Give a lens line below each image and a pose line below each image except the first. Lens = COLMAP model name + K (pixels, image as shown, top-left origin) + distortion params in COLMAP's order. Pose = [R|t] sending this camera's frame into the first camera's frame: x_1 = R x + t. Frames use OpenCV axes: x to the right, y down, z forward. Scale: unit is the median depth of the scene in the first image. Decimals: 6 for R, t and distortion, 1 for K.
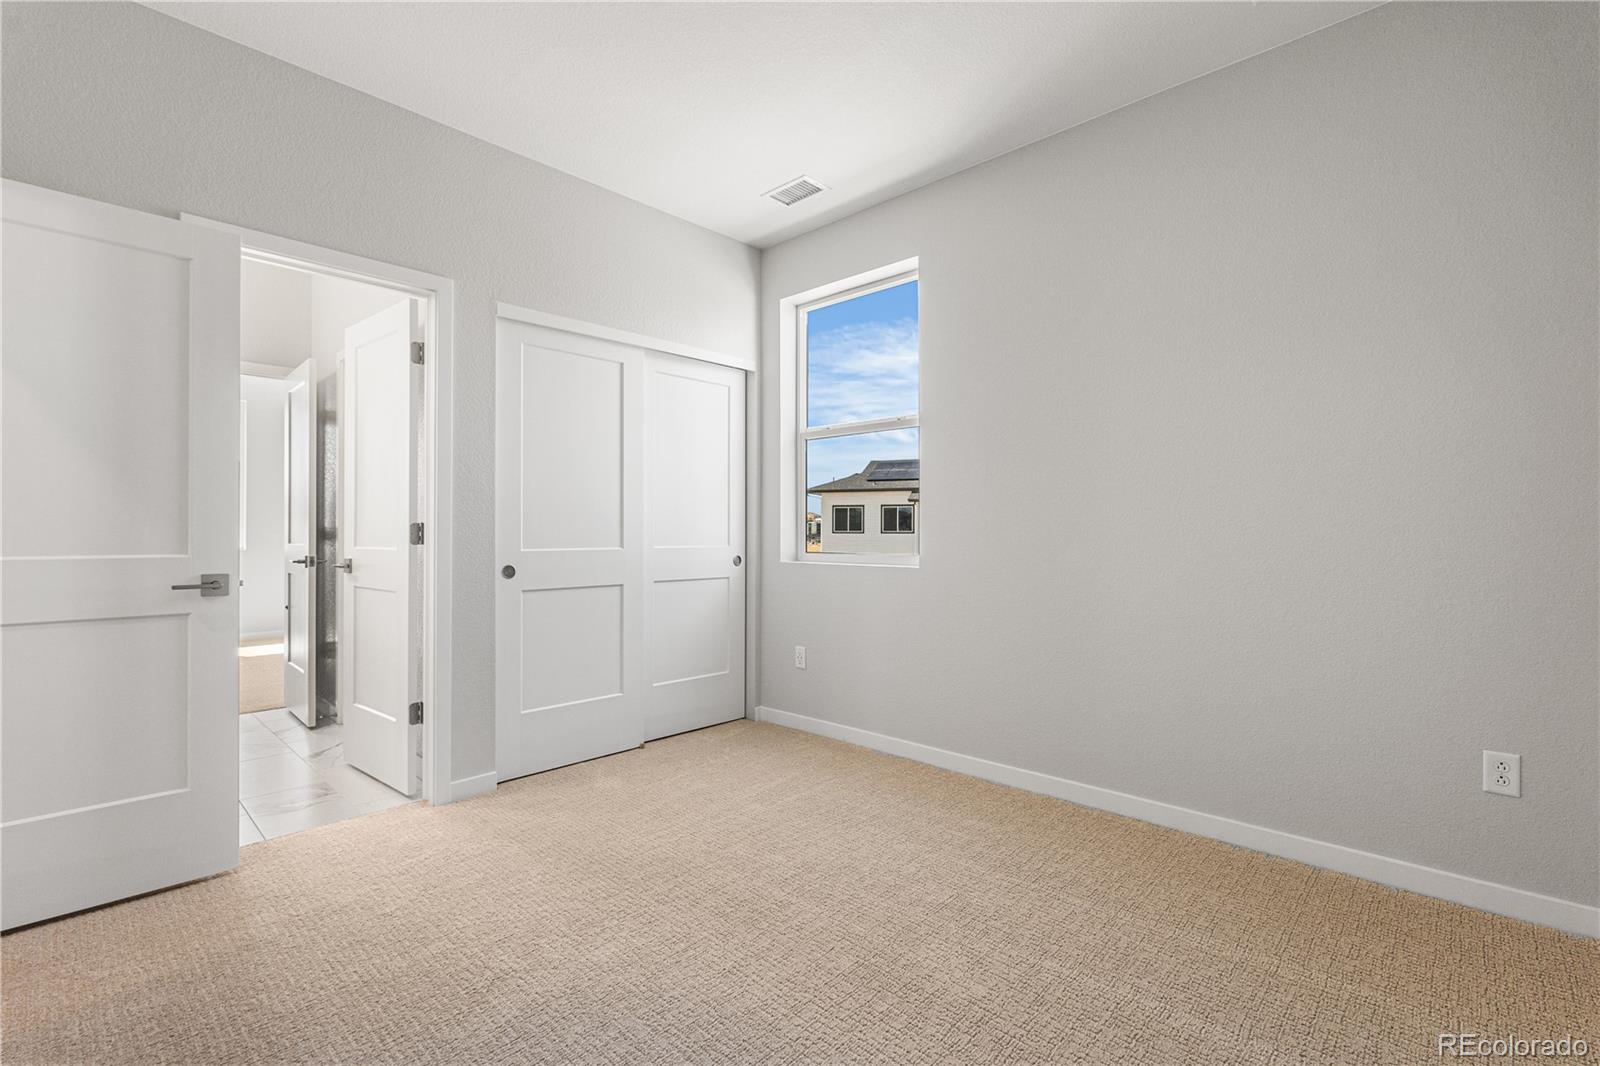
lens RADIAL K [[715.3, 0, 800.7], [0, 715.3, 534.9], [0, 0, 1]] dist [-0.004514, 0.000915]
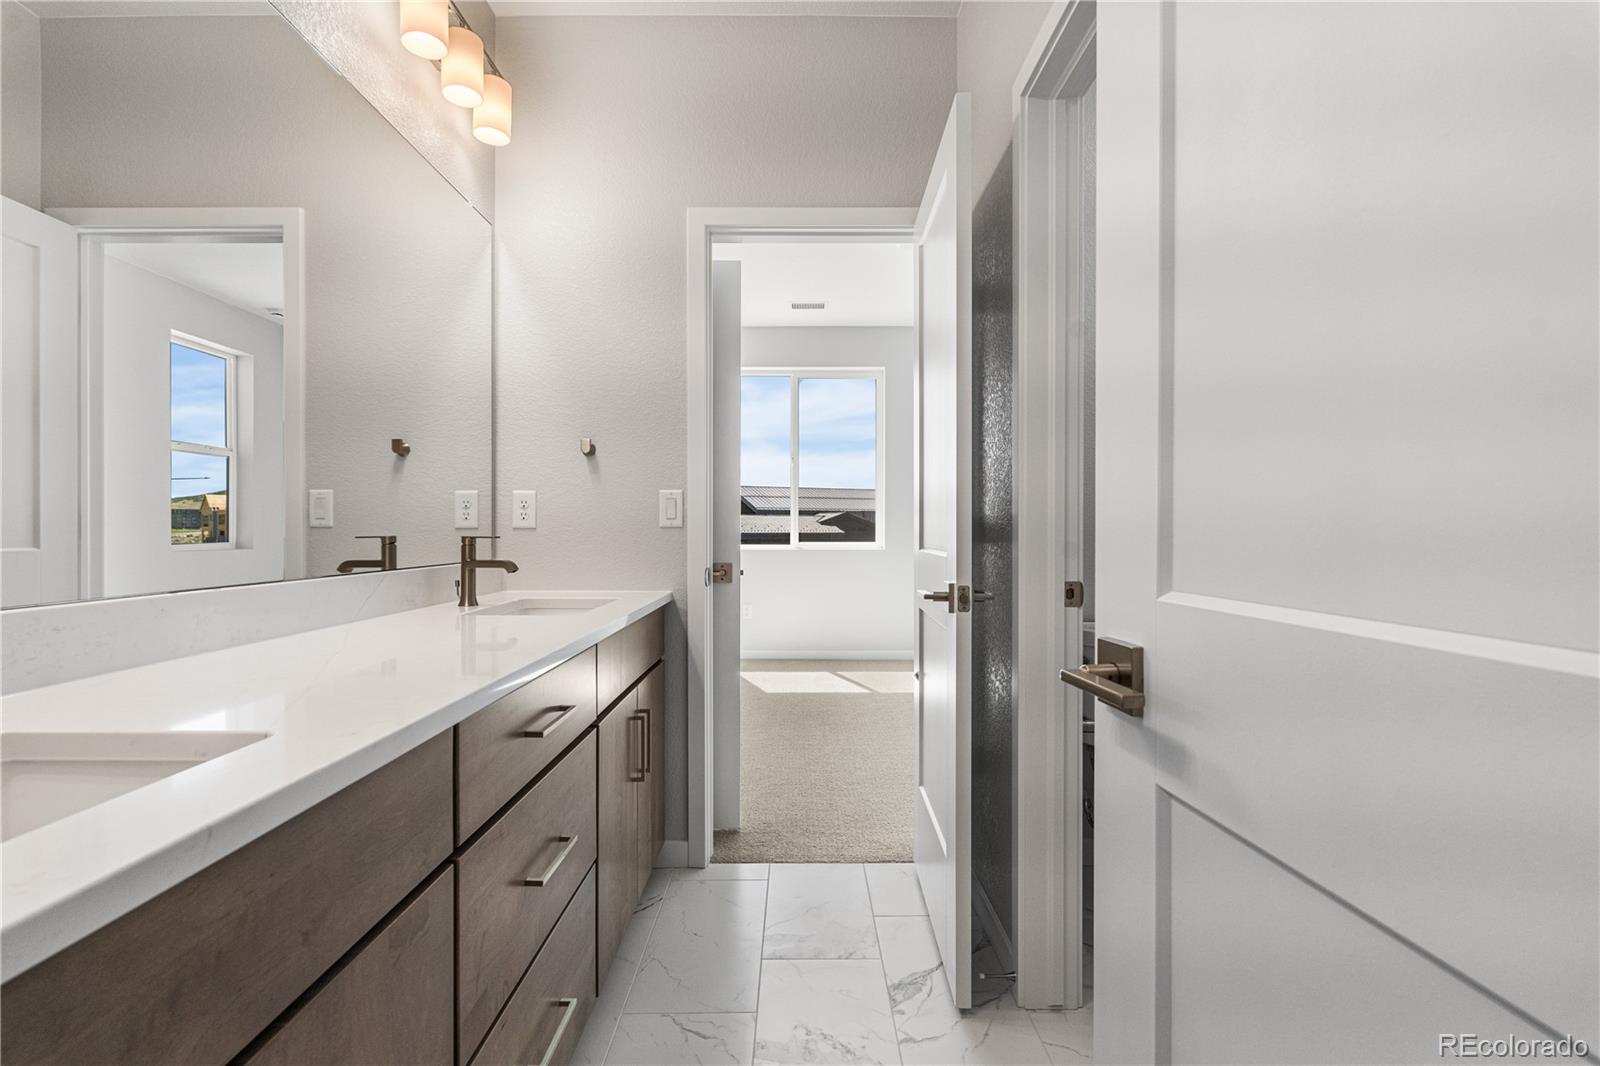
lens RADIAL K [[715.3, 0, 796.9], [0, 715.3, 531.7], [0, 0, 1]] dist [-0.004514, 0.000915]
pose [[0.692469, 0.000054, -0.721448, -0.455228], [0.003359, 0.999989, 0.003299, -0.002562], [0.721440, -0.004708, 0.692461, 0.647741]]
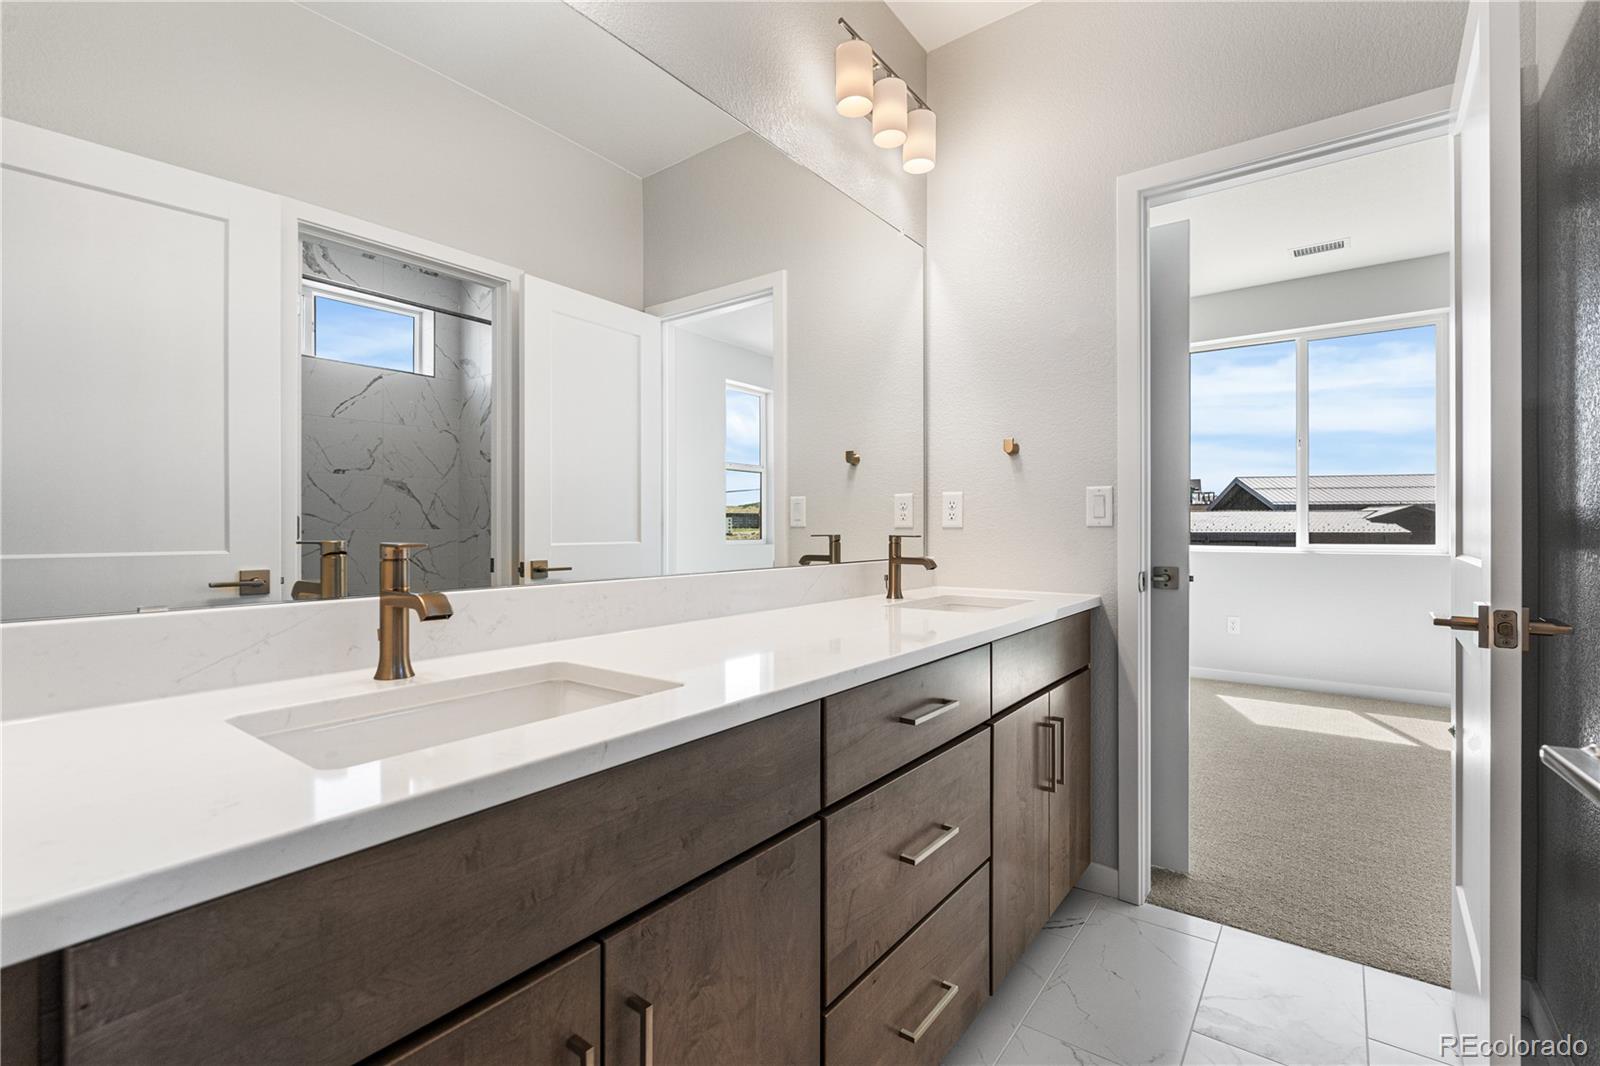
lens RADIAL K [[715.3, 0, 792.8], [0, 715.3, 528.4], [0, 0, 1]] dist [-0.004514, 0.000915]
pose [[0.114070, -0.002707, -0.993469, -0.435488], [0.003829, 0.999990, -0.002285, -0.002744], [0.993465, -0.003543, 0.114079, 0.686804]]
